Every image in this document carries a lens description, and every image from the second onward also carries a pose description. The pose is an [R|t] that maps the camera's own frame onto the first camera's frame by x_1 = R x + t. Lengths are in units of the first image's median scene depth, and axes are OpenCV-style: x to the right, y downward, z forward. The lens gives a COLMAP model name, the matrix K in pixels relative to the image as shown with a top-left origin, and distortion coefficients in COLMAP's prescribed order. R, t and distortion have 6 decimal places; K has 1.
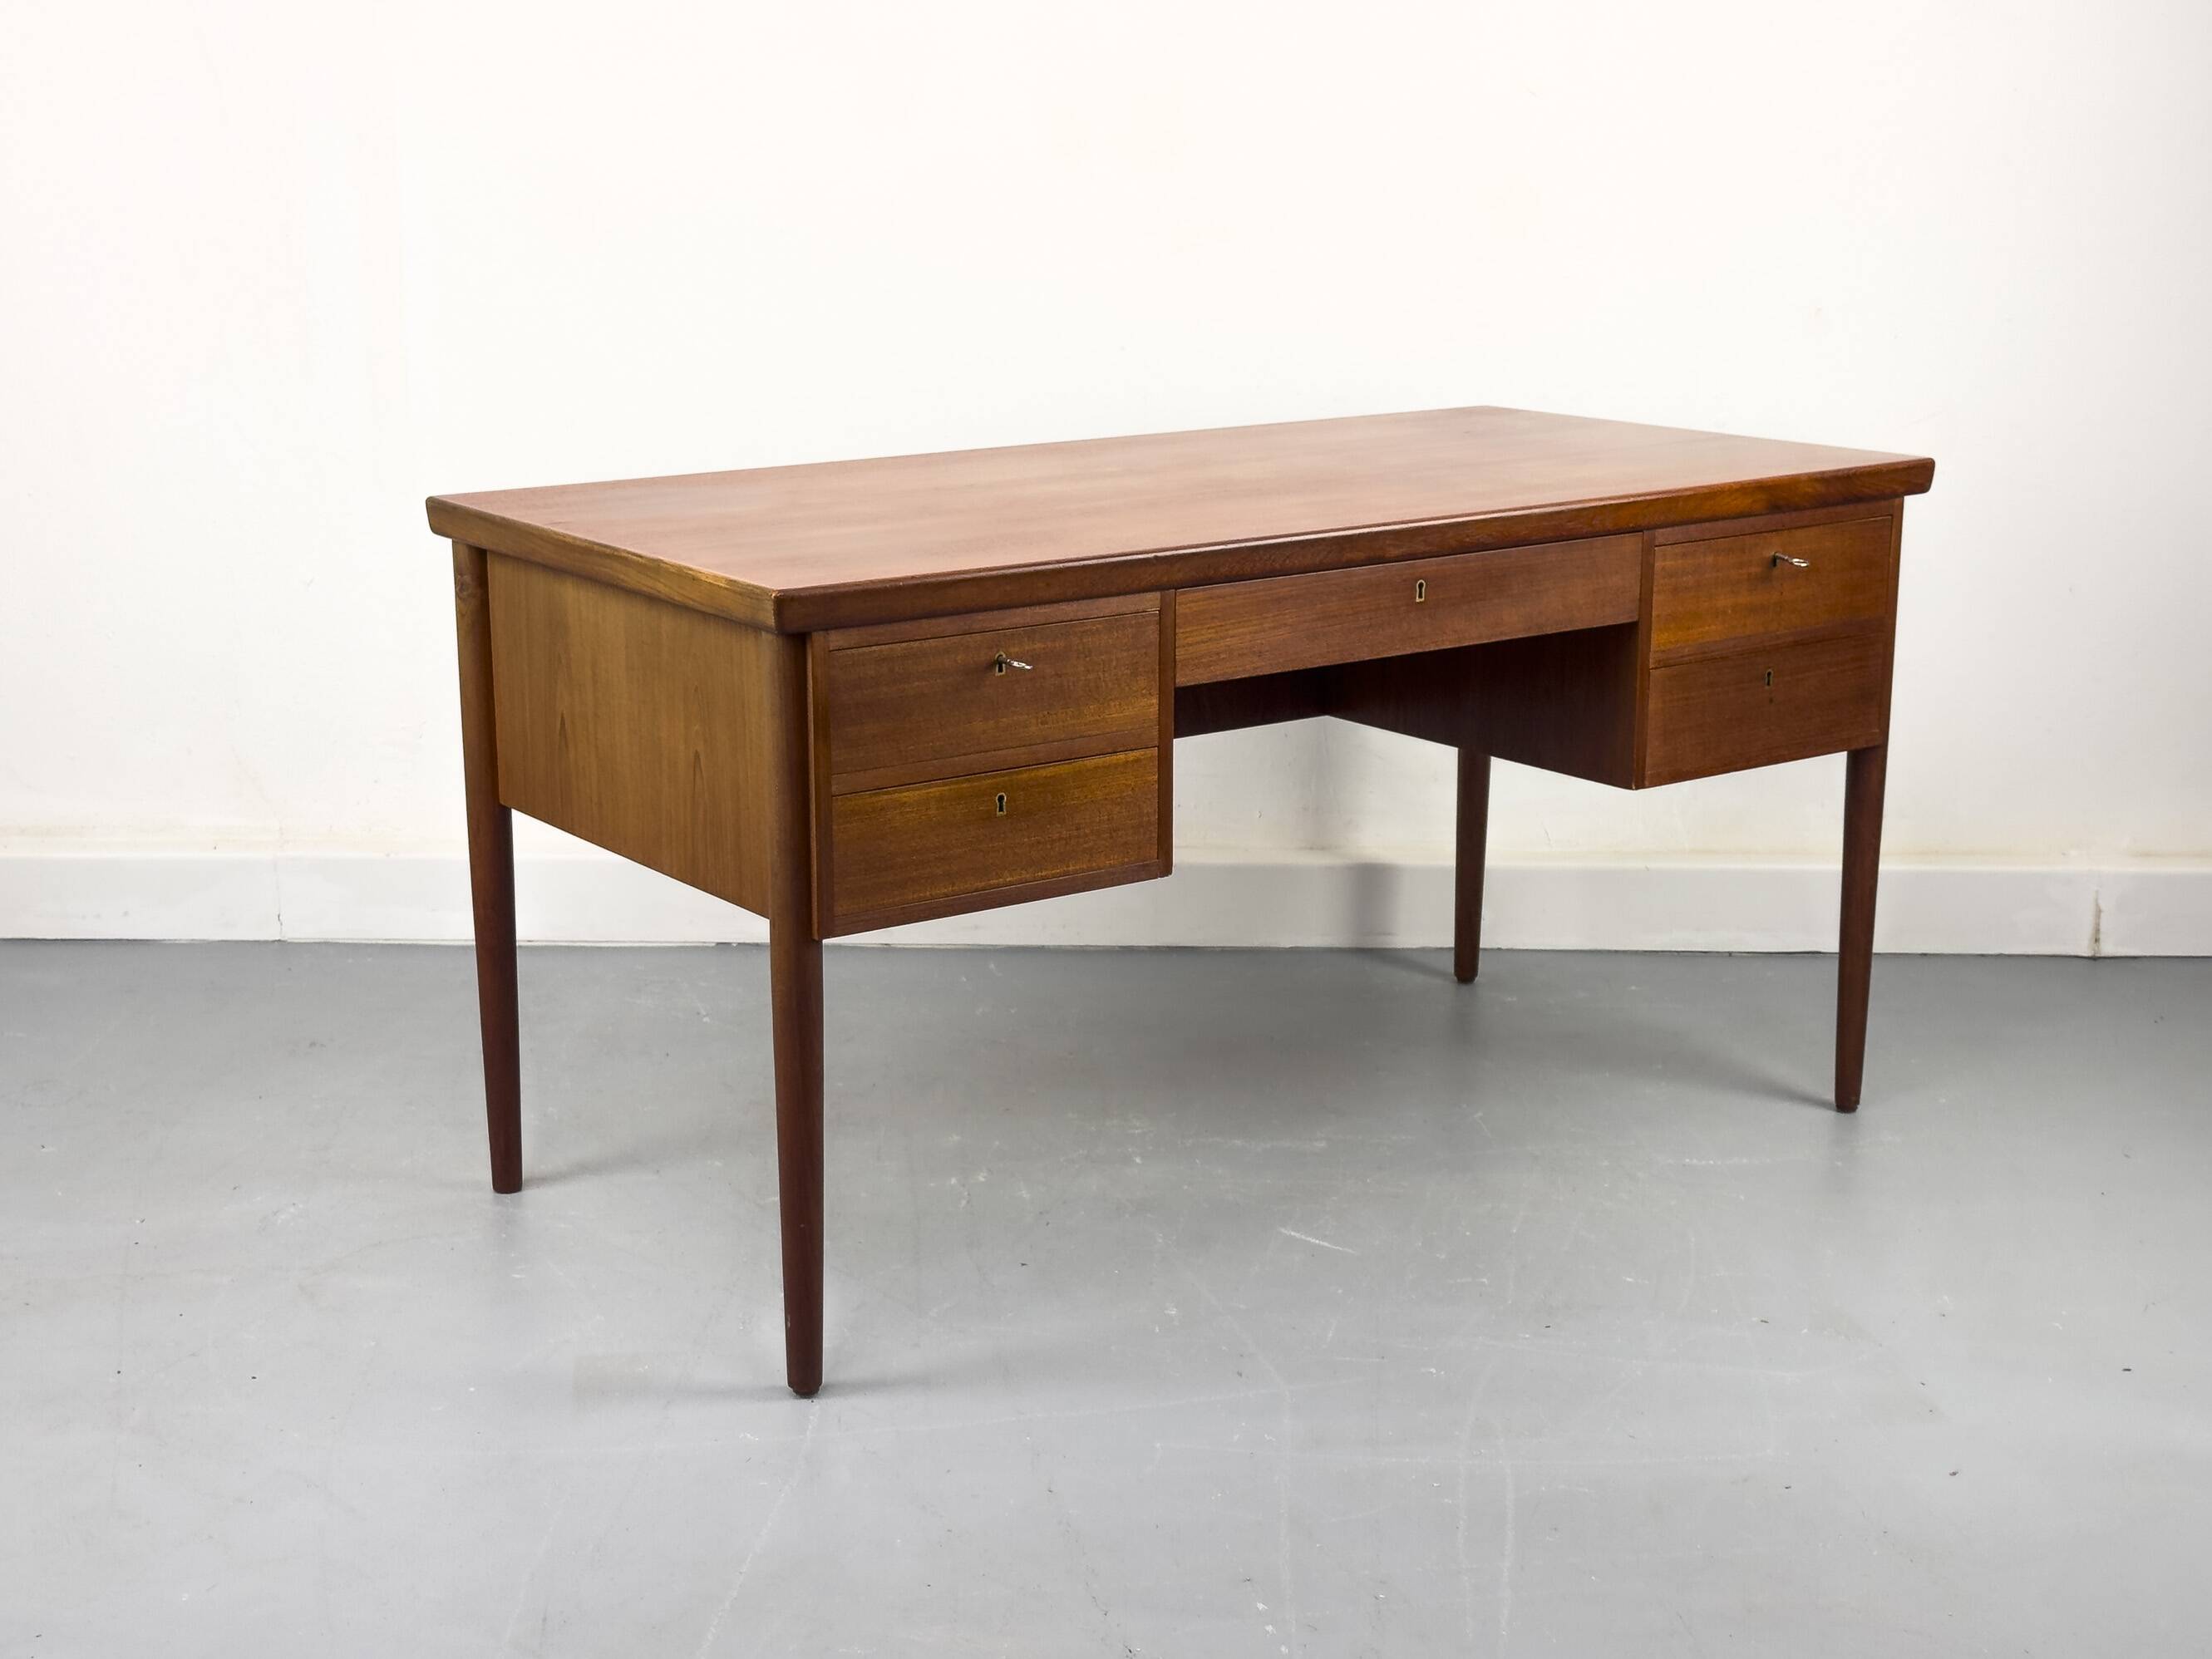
lens RADIAL K [[3233.6, 0, 1105.6], [0, 3233.6, 912.5], [0, 0, 1]] dist [0.151732, -0.027490]
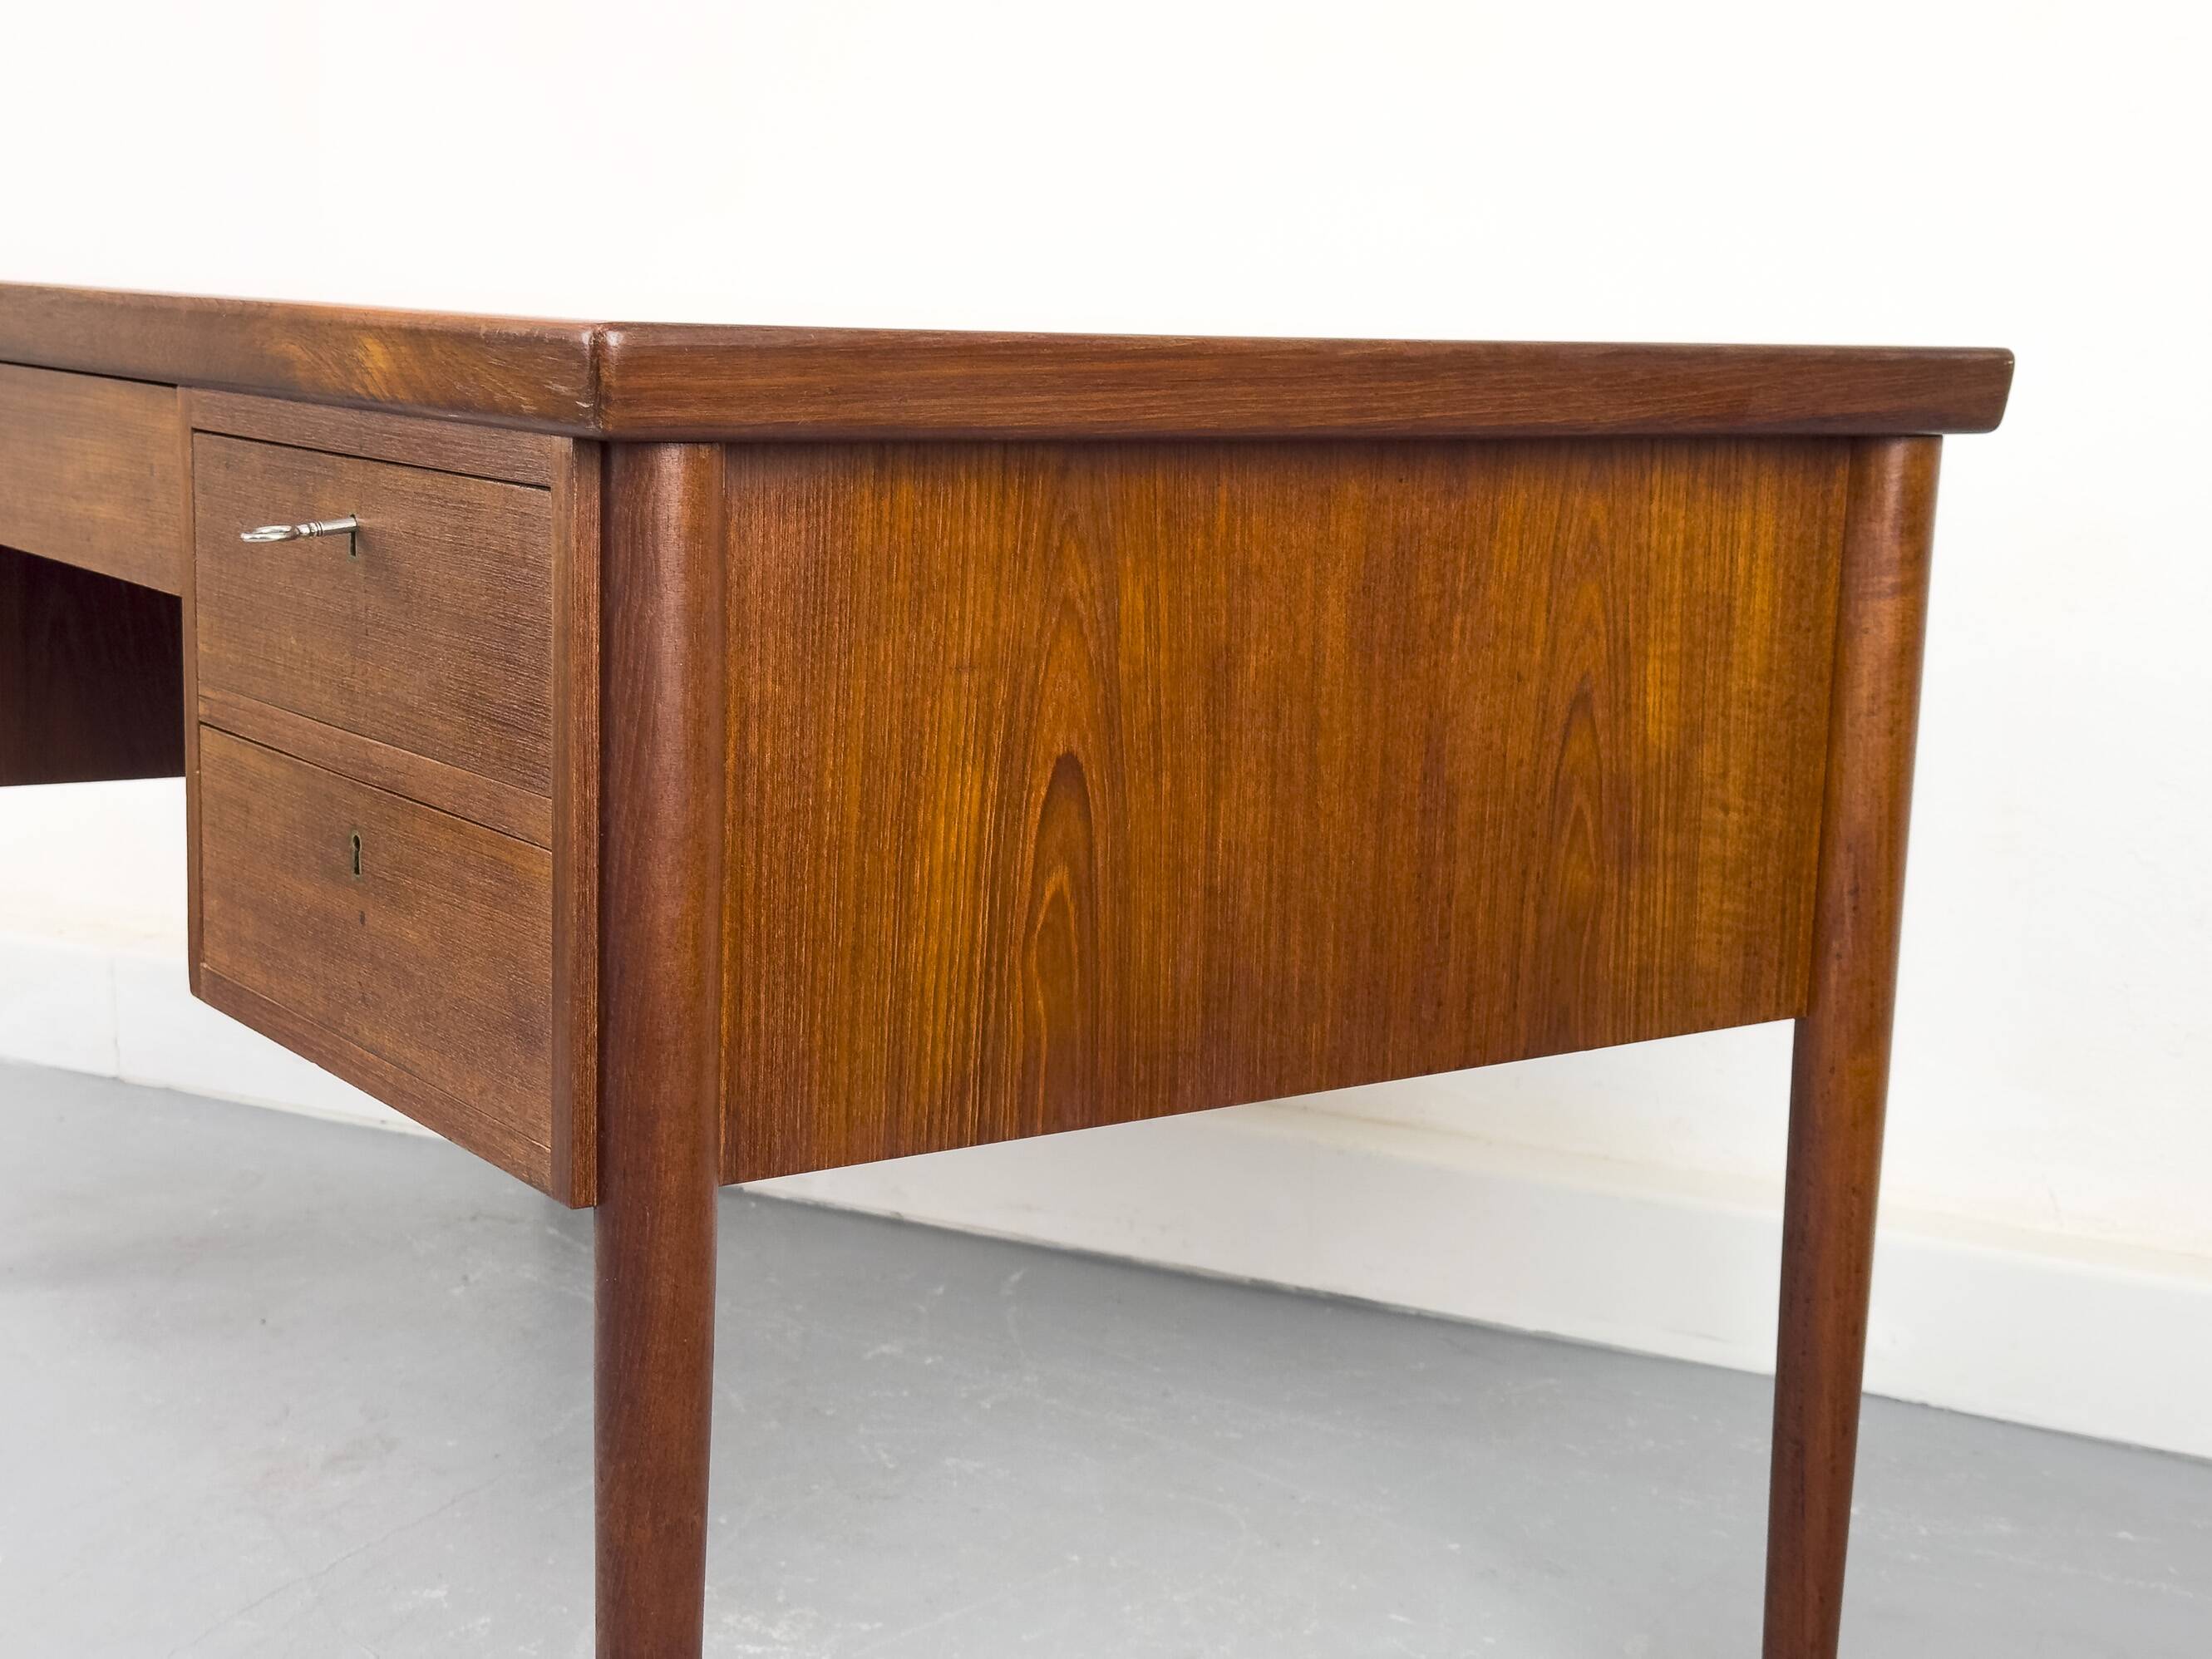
lens RADIAL K [[3058.1, 0, 1106.0], [0, 3058.1, 829.5], [0, 0, 1]] dist [0.174708, -0.299010]
pose [[0.000060, 0.171729, -0.985144, 0.618713], [-0.295503, 0.941153, 0.164042, -0.177022], [0.955342, 0.291103, 0.050803, 1.186603]]
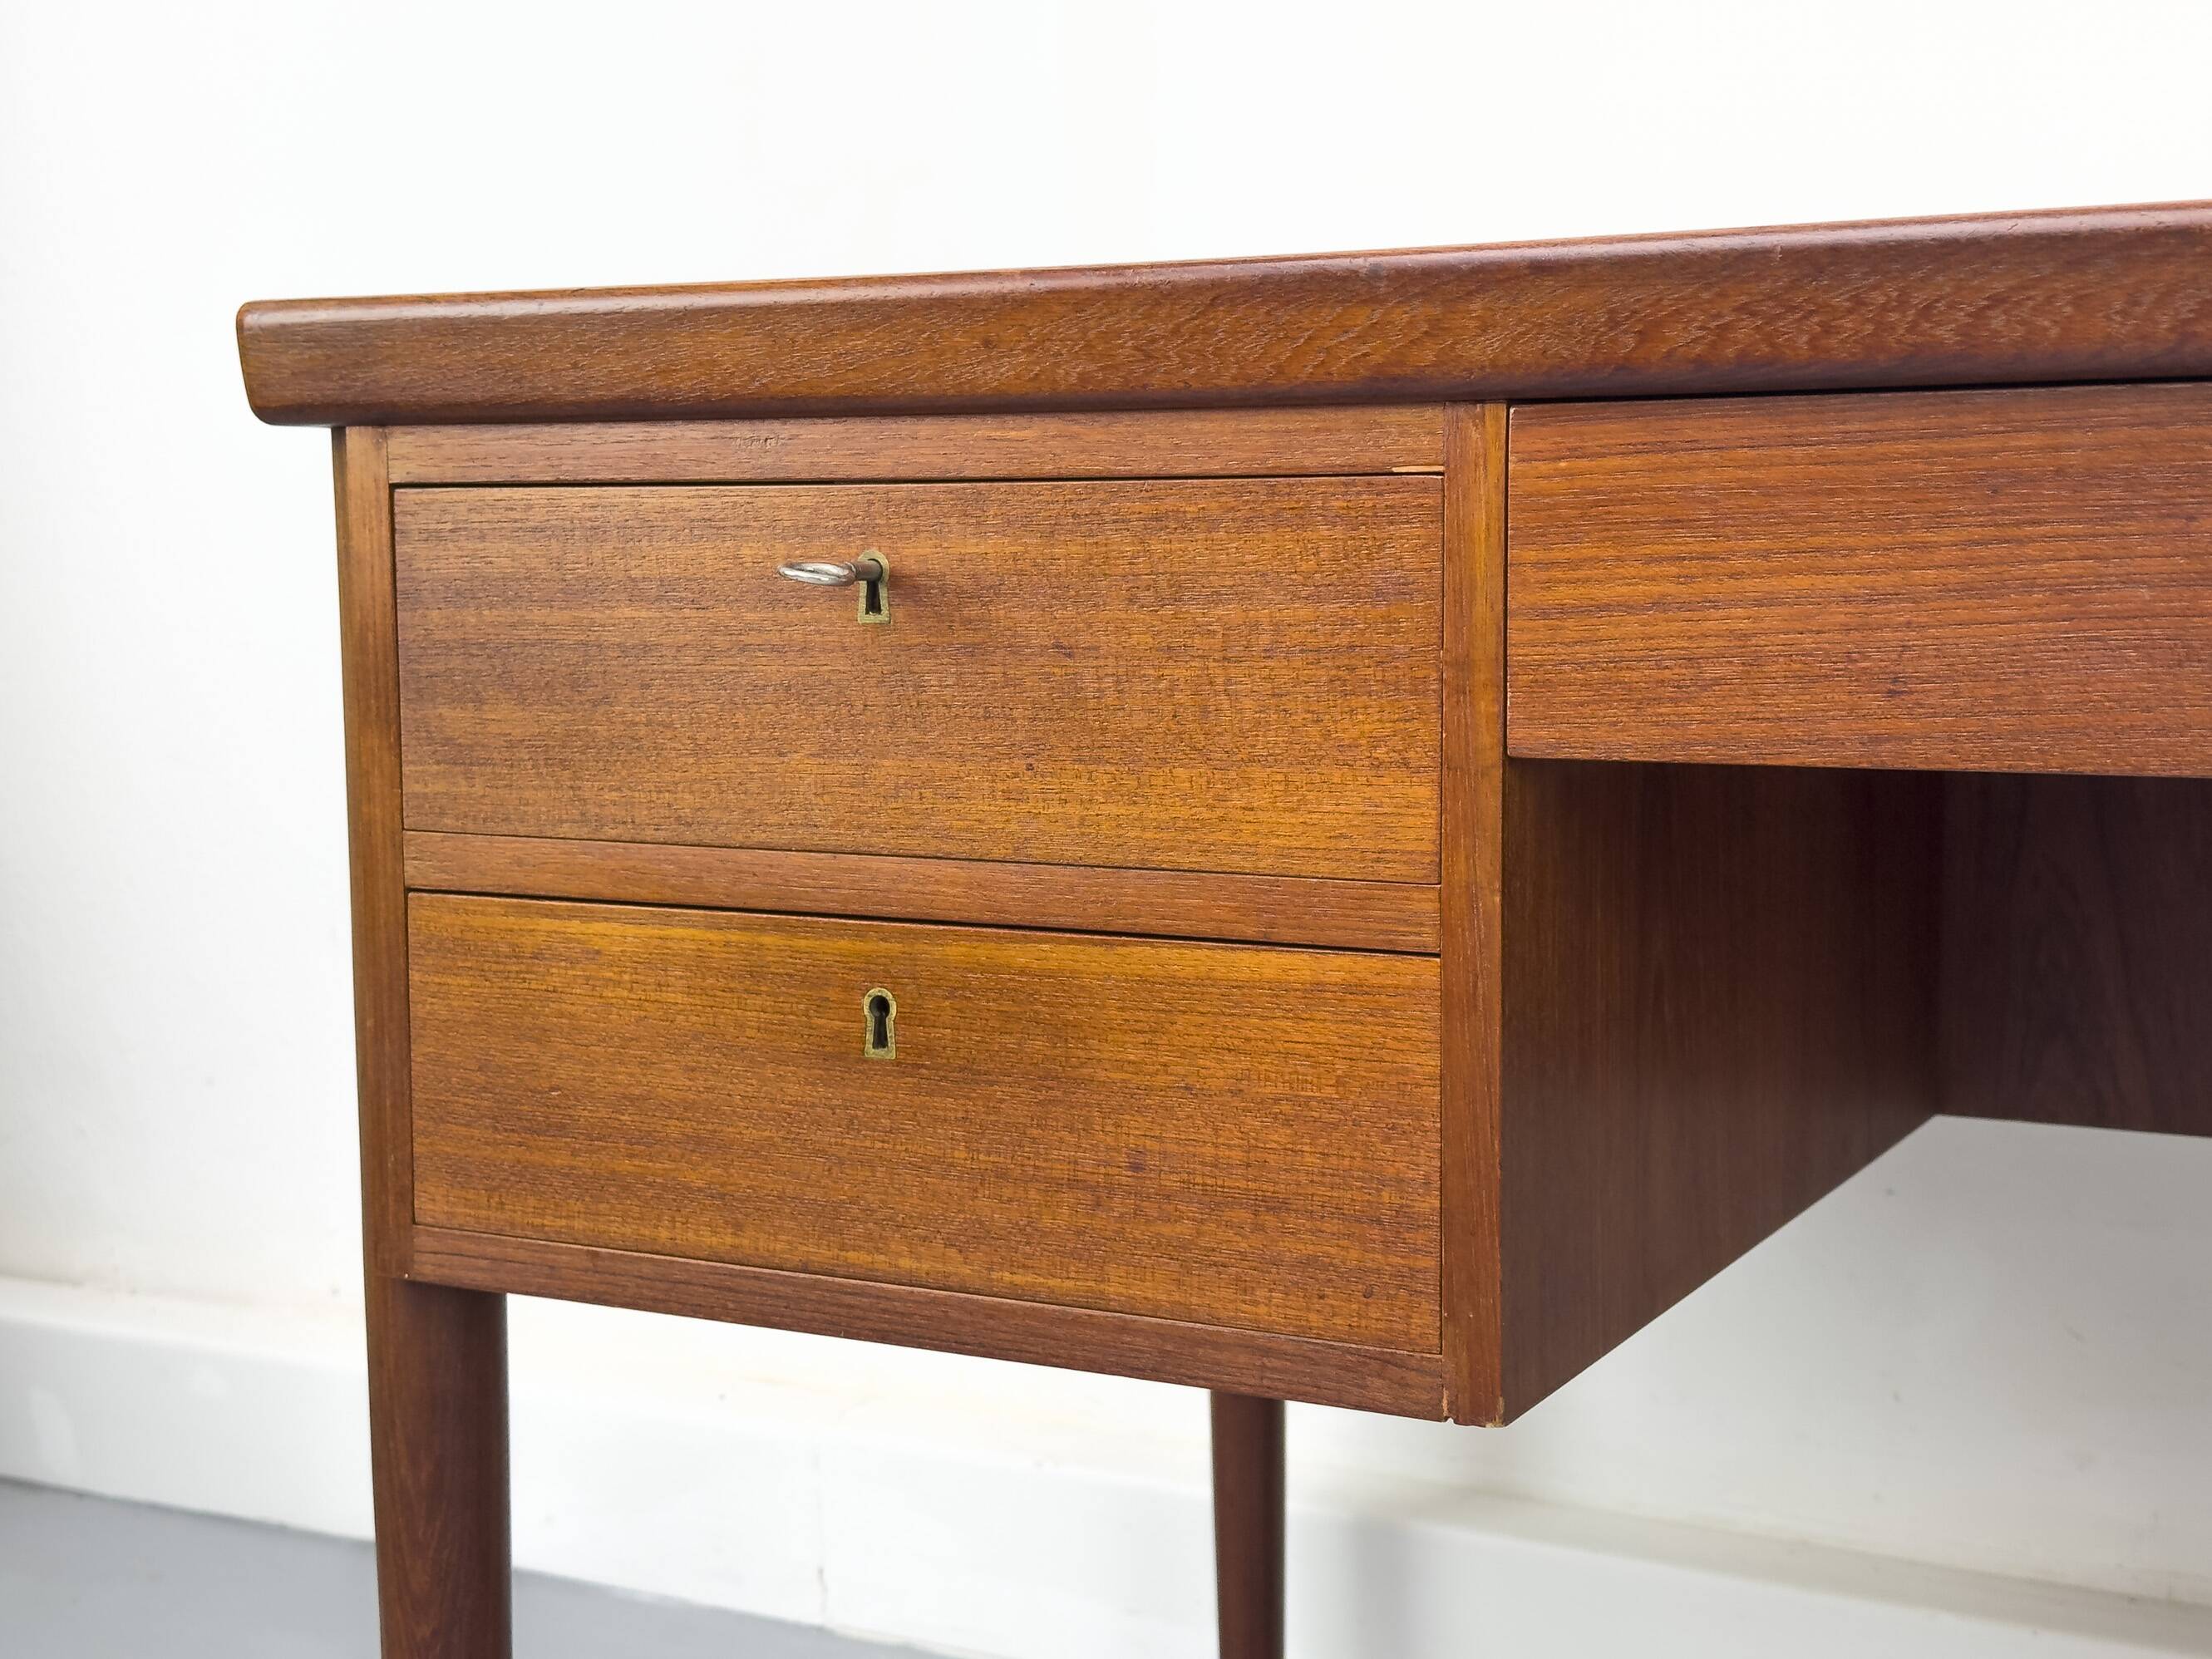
lens RADIAL K [[3058.1, 0, 1106.0], [0, 3058.1, 829.5], [0, 0, 1]] dist [0.174708, -0.299010]
pose [[0.446652, 0.085409, -0.890622, 0.236546], [-0.228165, 0.973394, -0.021079, -0.048073], [0.865126, 0.212624, 0.454256, 0.819366]]
